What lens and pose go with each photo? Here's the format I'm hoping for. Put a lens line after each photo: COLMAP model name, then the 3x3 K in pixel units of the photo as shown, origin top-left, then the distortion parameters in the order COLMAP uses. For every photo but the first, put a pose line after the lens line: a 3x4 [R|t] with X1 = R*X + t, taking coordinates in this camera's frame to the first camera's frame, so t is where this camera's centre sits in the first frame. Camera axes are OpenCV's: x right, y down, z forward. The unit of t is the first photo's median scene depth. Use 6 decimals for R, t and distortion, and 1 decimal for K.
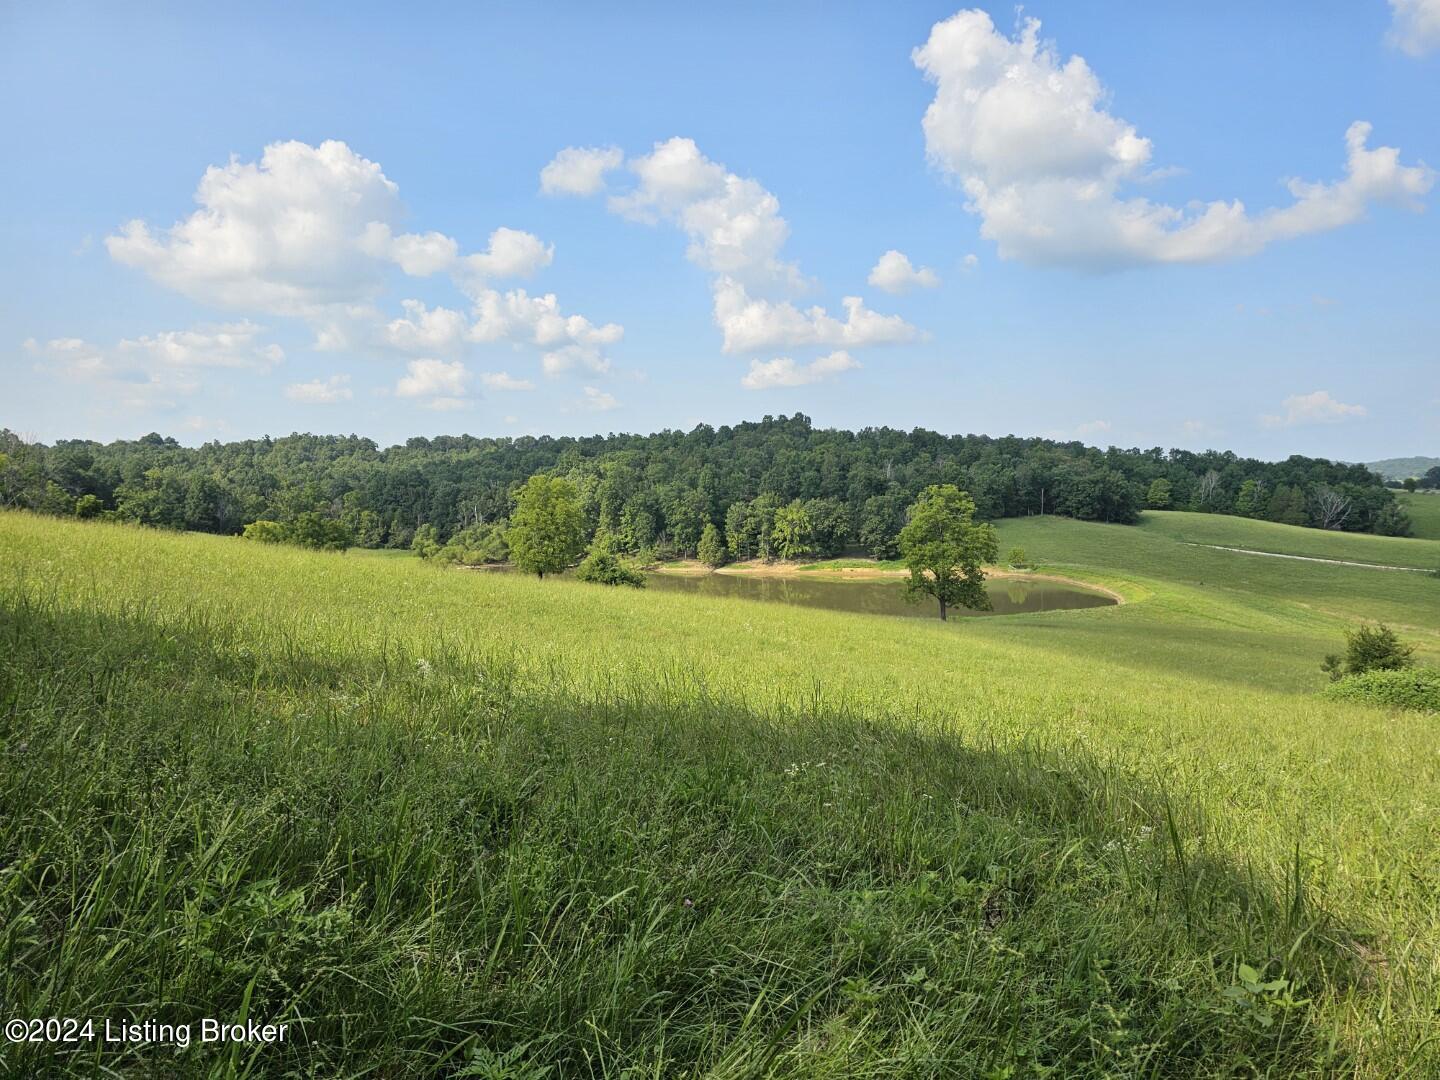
lens RADIAL K [[968.0, 0, 727.5], [0, 968.0, 544.4], [0, 0, 1]] dist [0.100877, -0.105228]
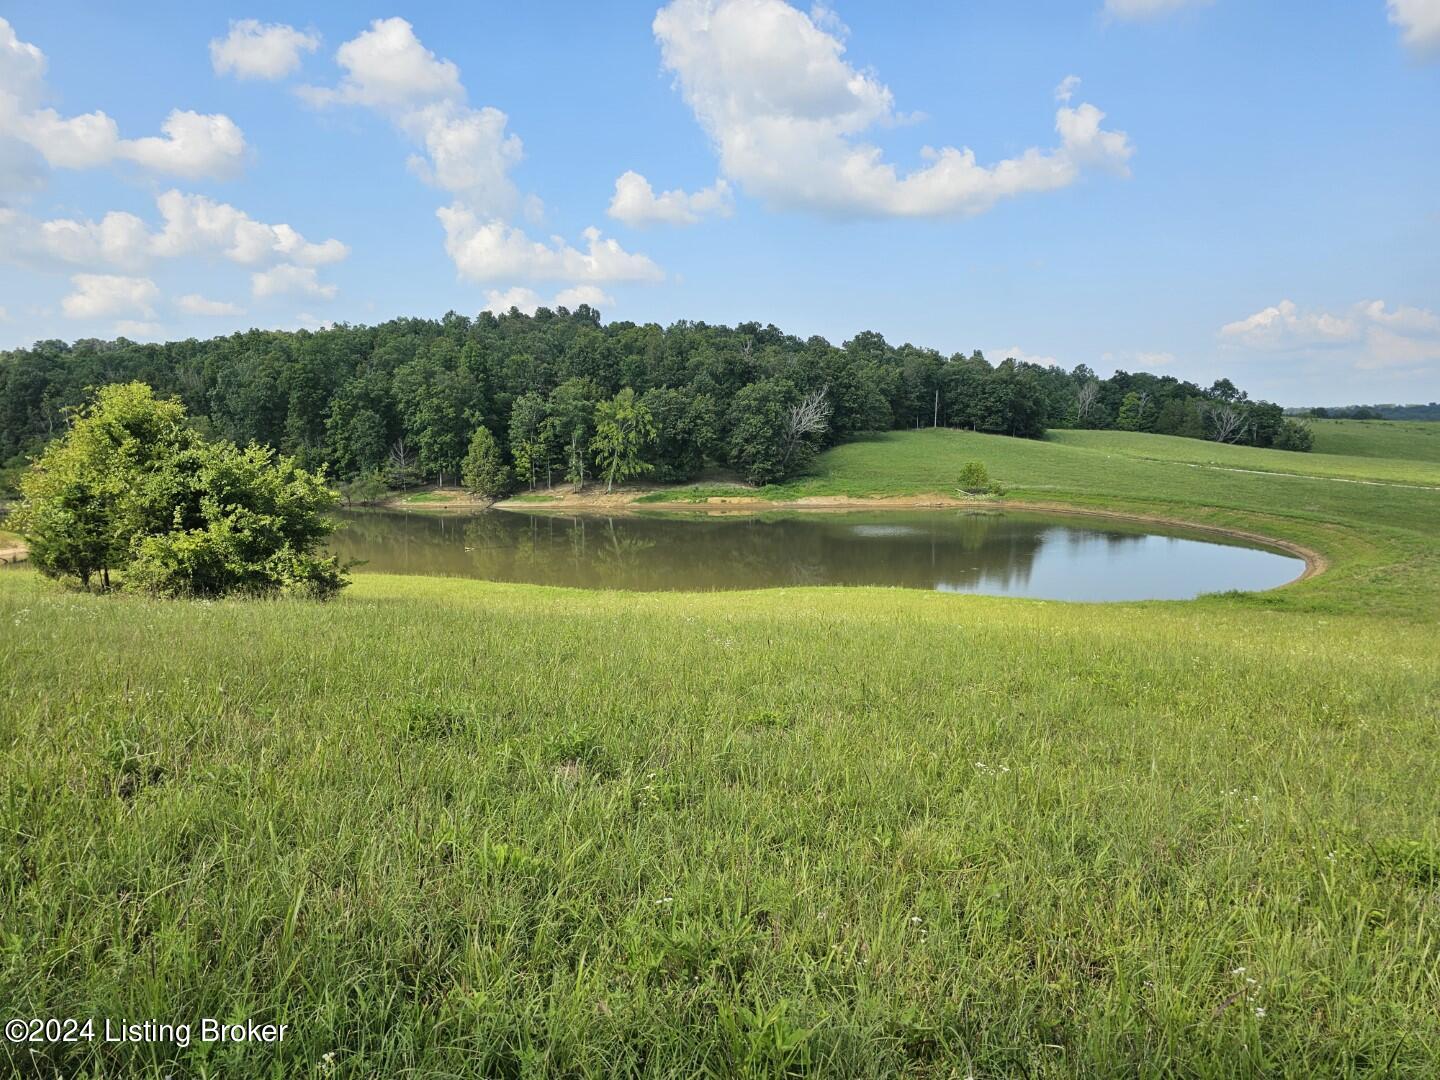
lens RADIAL K [[968.0, 0, 727.5], [0, 968.0, 544.4], [0, 0, 1]] dist [0.100877, -0.105228]
pose [[0.967352, -0.022106, 0.252469, -0.025370], [0.007527, 0.998255, 0.058563, 0.017022], [-0.253323, -0.054751, 0.965831, 0.369792]]
